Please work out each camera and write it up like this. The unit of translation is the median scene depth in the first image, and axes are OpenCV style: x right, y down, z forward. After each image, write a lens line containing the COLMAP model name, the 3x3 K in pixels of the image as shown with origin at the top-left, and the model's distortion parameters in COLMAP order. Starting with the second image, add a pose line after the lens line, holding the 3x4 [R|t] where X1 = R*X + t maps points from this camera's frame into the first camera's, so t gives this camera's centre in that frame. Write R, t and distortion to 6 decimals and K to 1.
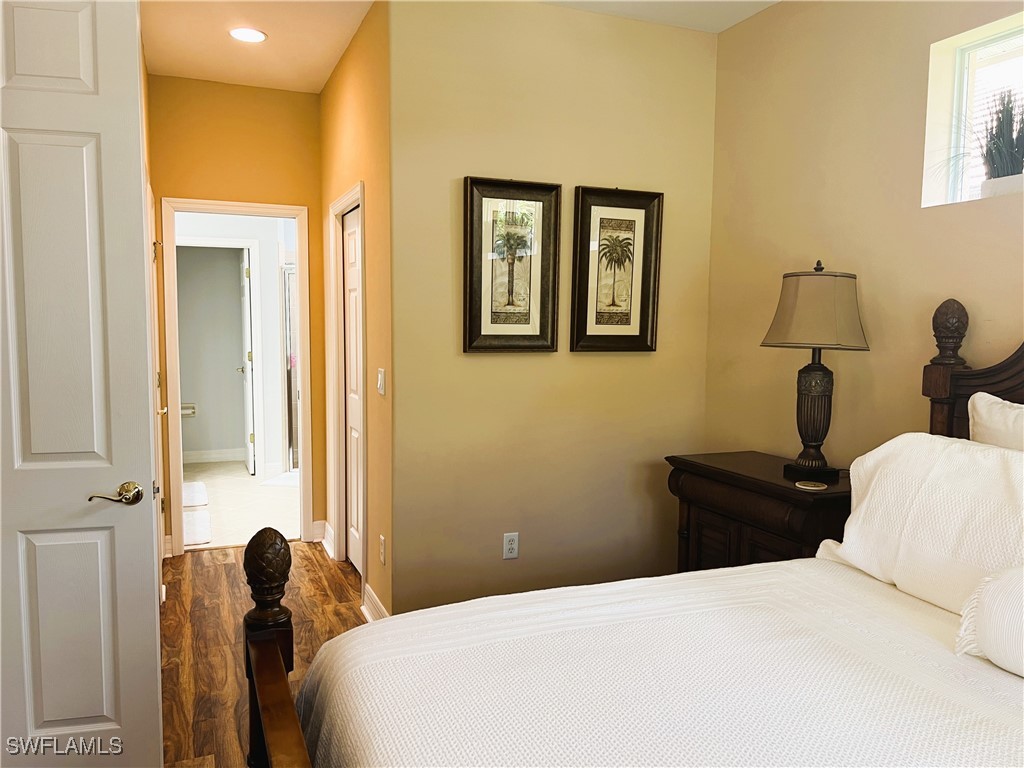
lens RADIAL K [[768.5, 0, 511.8], [0, 768.5, 390.0], [0, 0, 1]] dist [0.119390, -0.169999]
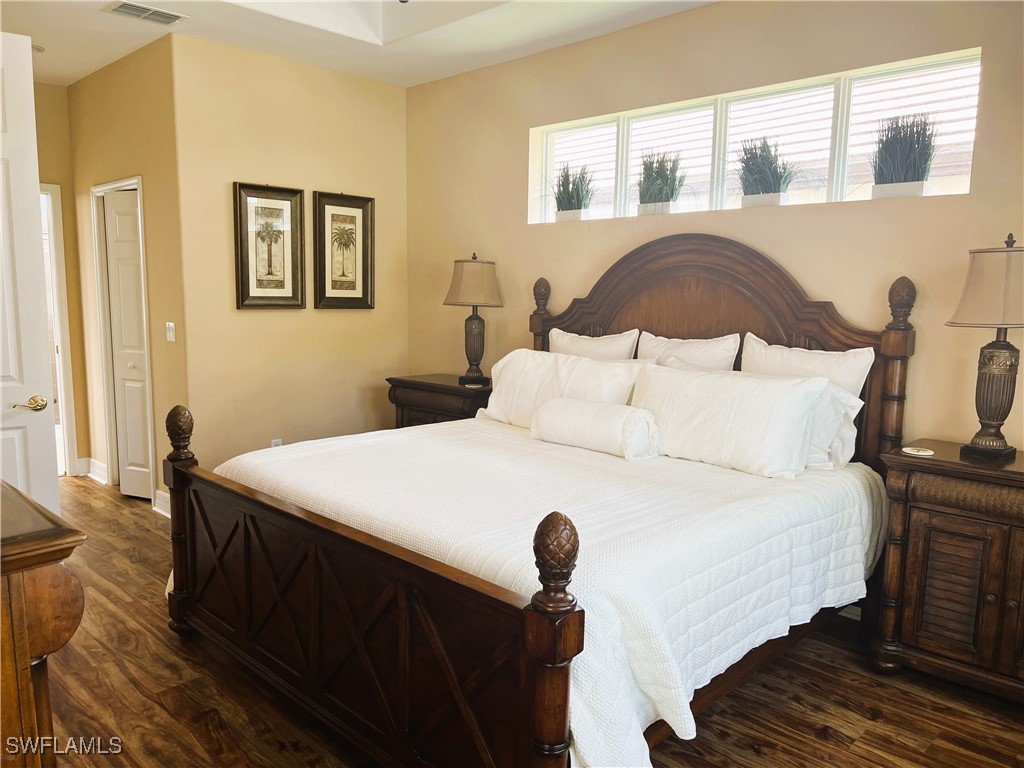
lens RADIAL K [[768.5, 0, 511.8], [0, 768.5, 390.0], [0, 0, 1]] dist [0.119390, -0.169999]
pose [[0.921421, -0.047002, 0.385713, -0.150242], [0.029142, 0.998221, 0.052023, 0.036270], [-0.387472, -0.036695, 0.921151, -0.463731]]
